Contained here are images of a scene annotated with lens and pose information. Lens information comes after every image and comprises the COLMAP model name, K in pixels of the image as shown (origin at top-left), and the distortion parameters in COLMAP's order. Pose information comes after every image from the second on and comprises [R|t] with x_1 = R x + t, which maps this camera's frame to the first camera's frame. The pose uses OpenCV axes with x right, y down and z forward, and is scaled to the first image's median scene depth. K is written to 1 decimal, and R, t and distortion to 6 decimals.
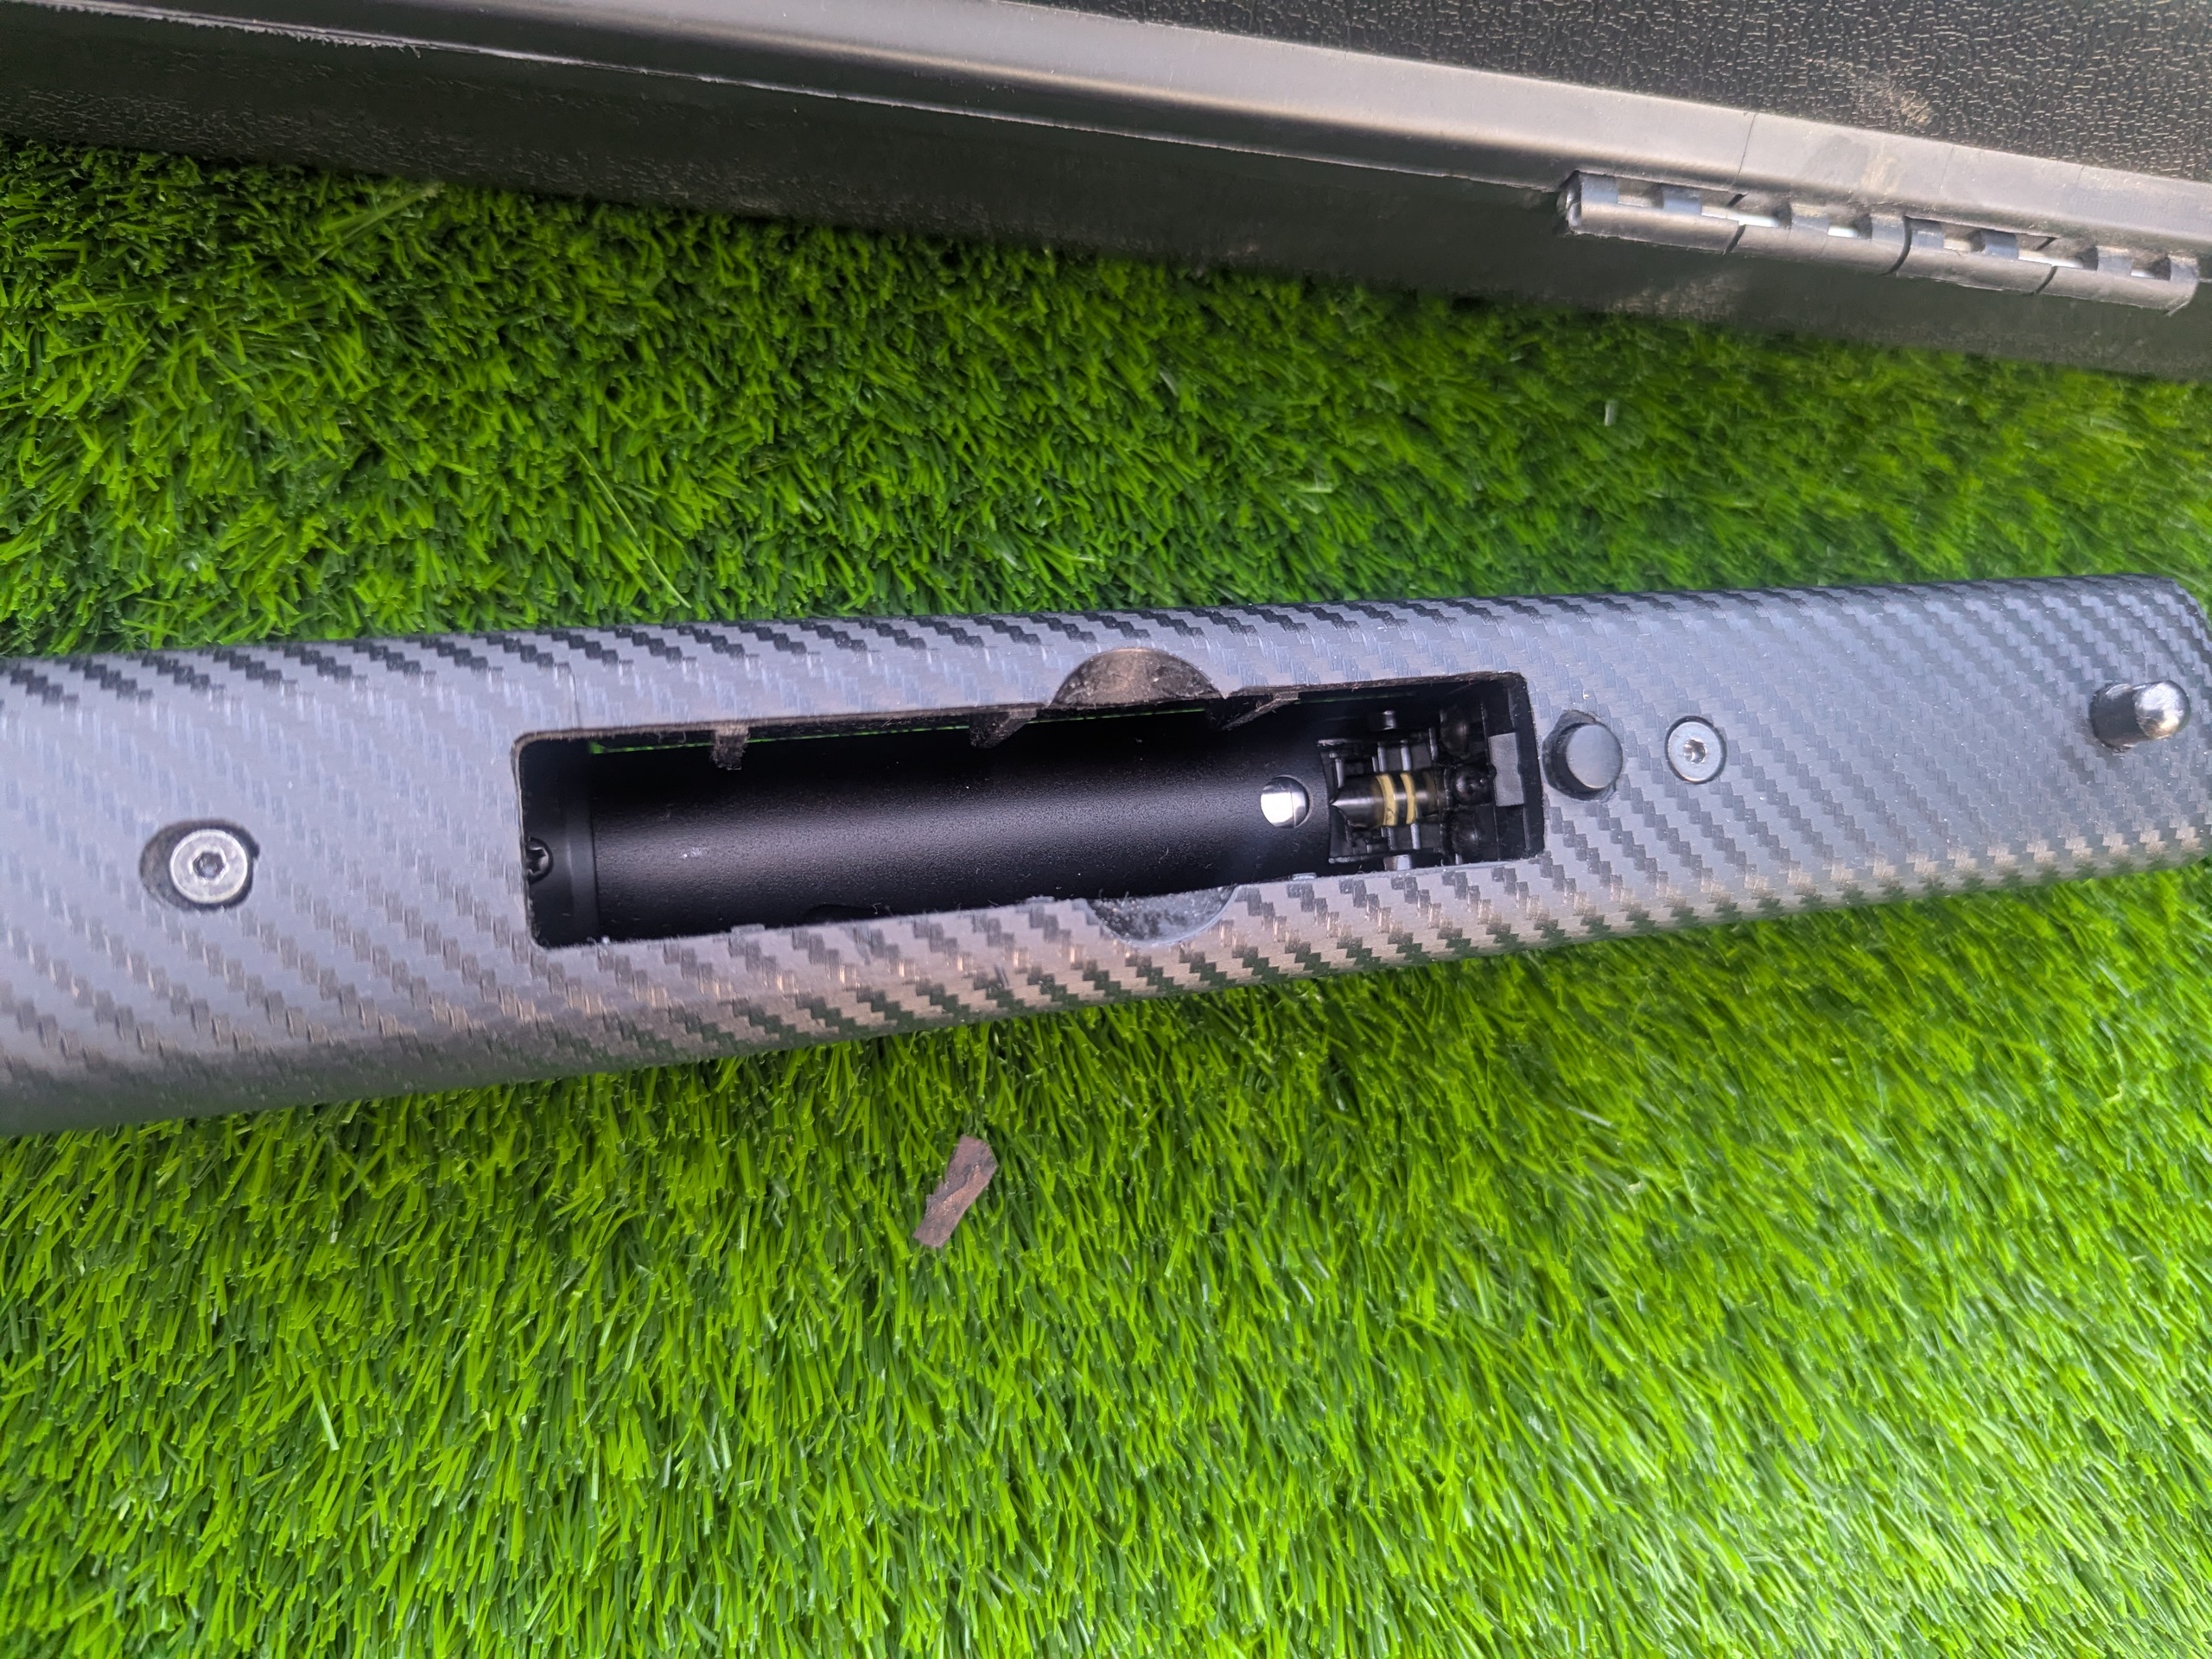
lens RADIAL K [[1581.4, 0, 1100.8], [0, 1581.4, 817.4], [0, 0, 1]] dist [0.009415, -0.022562]
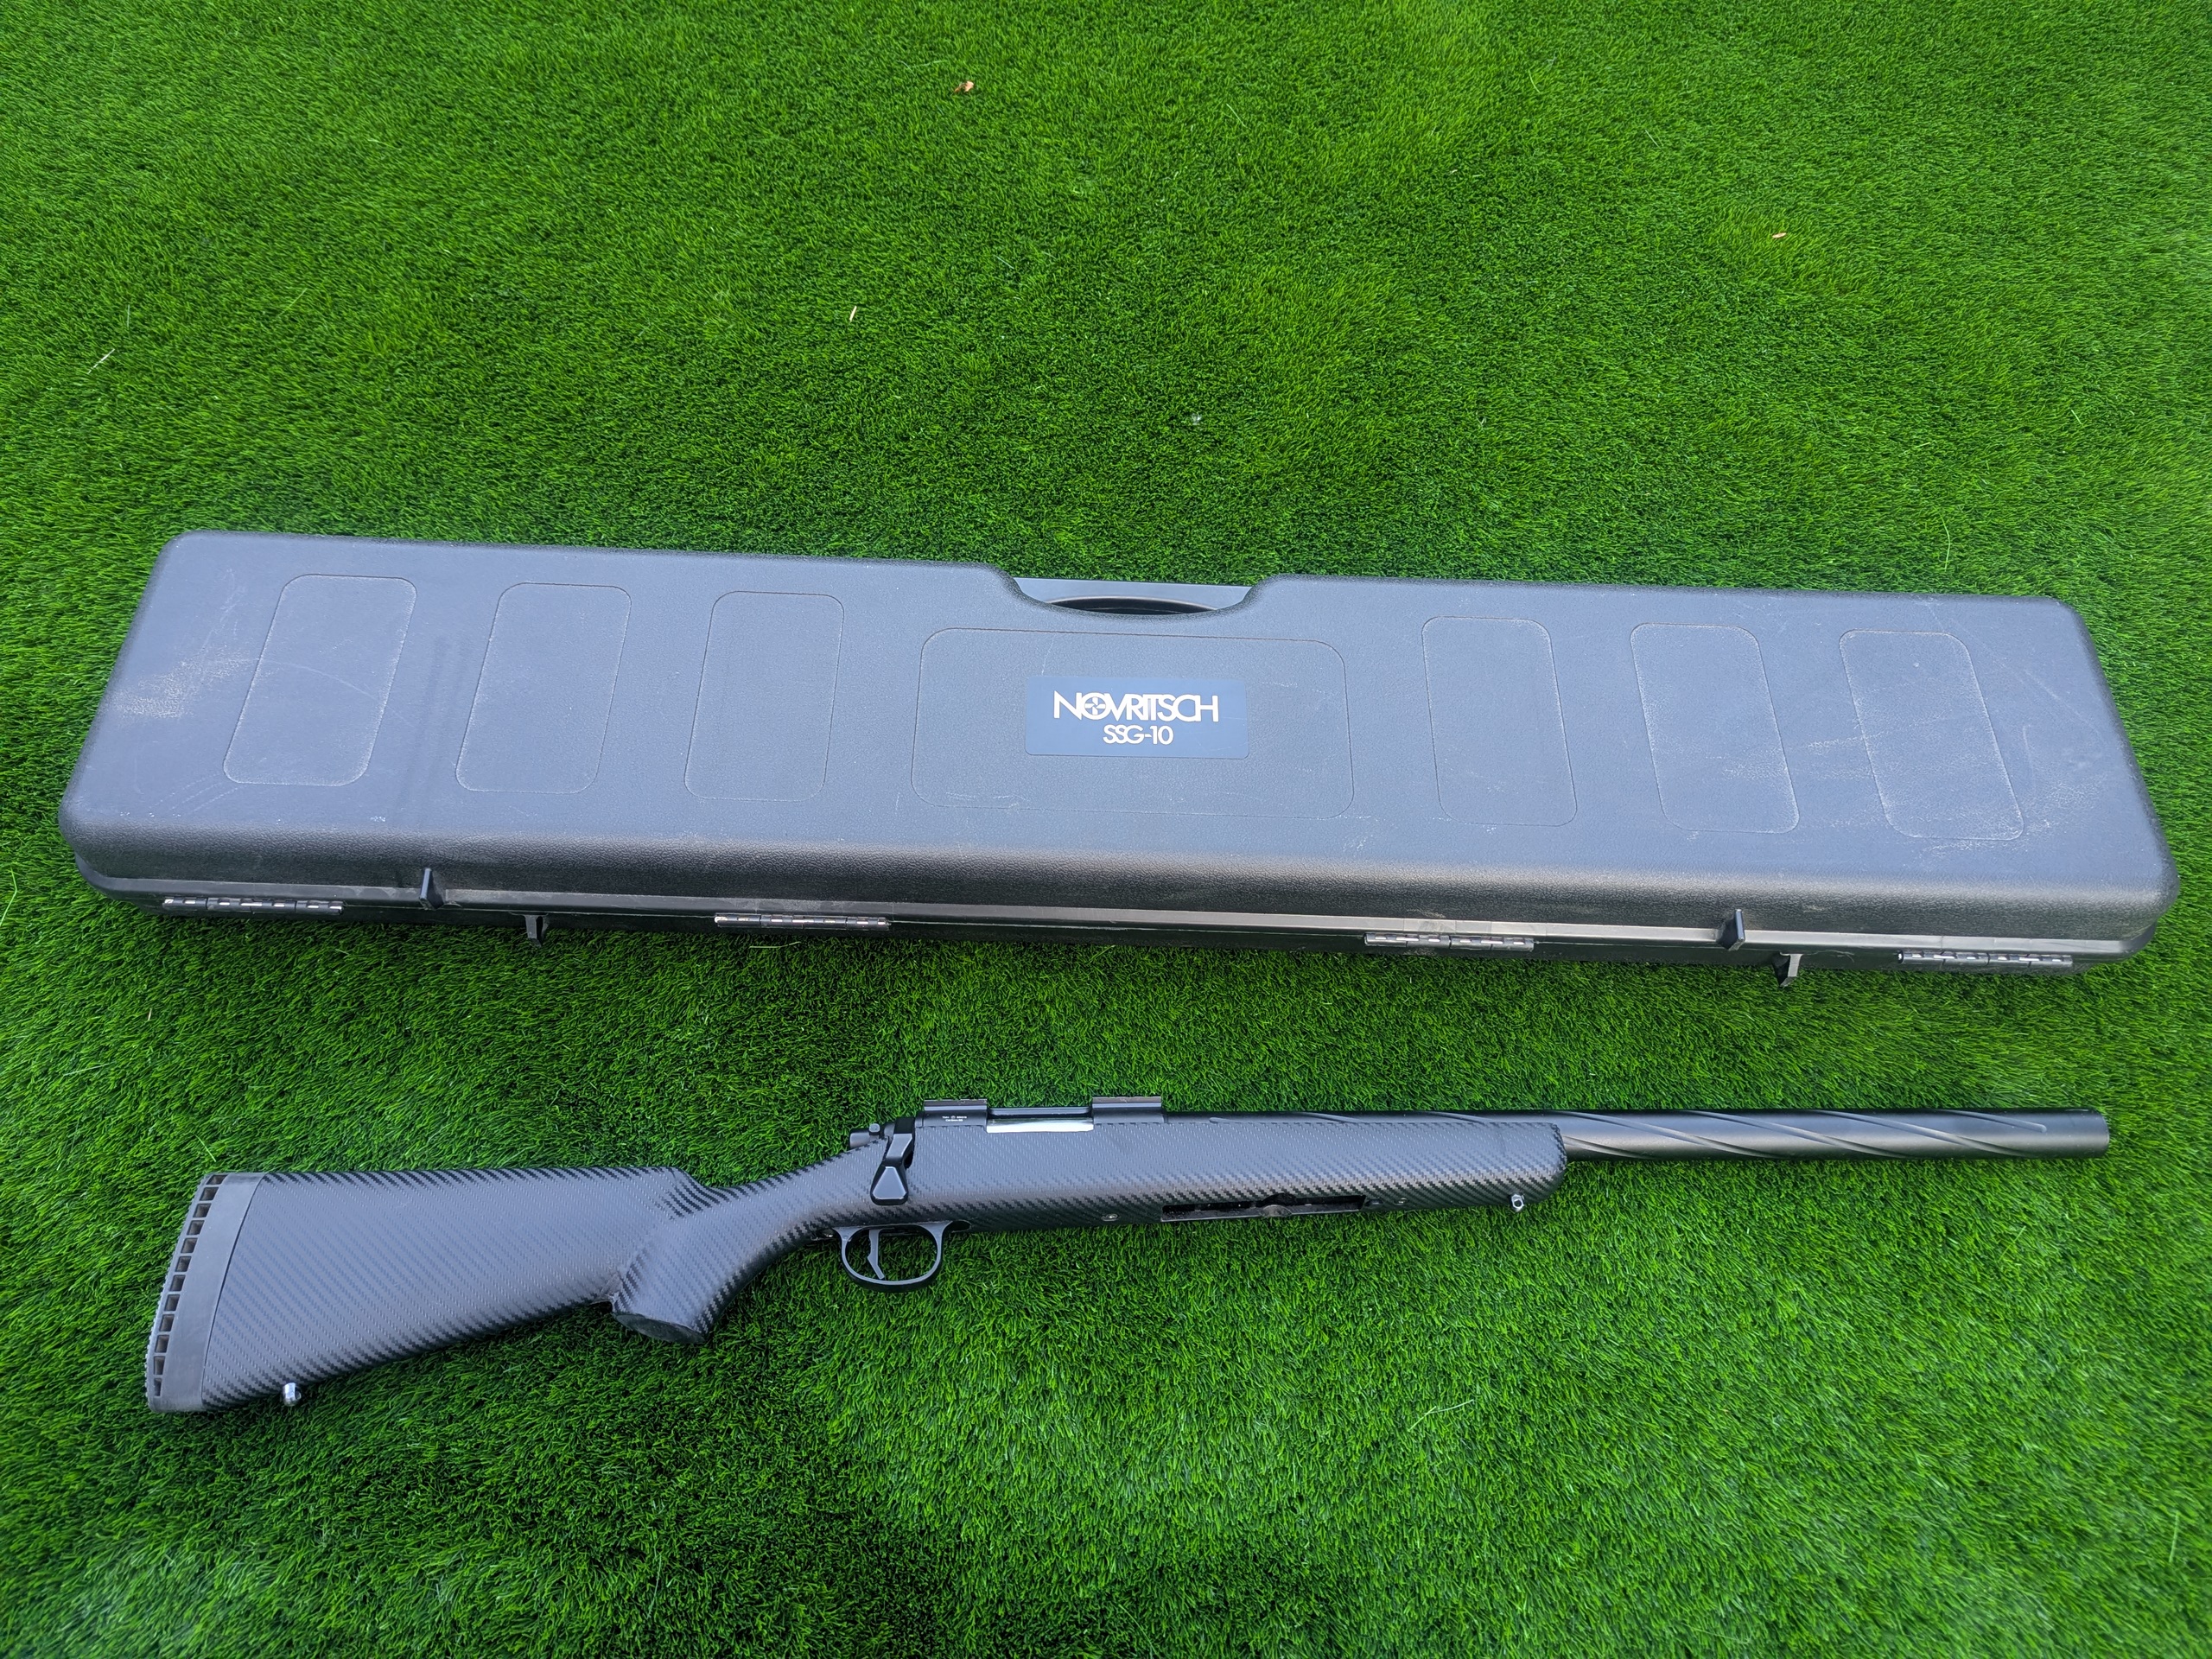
lens RADIAL K [[1581.4, 0, 1090.1], [0, 1581.4, 839.1], [0, 0, 1]] dist [0.009415, -0.022562]
pose [[0.979844, -0.069645, -0.187230, 0.327342], [0.006903, 0.948503, -0.316694, 0.650991], [0.199645, 0.309018, 0.929865, -2.928016]]
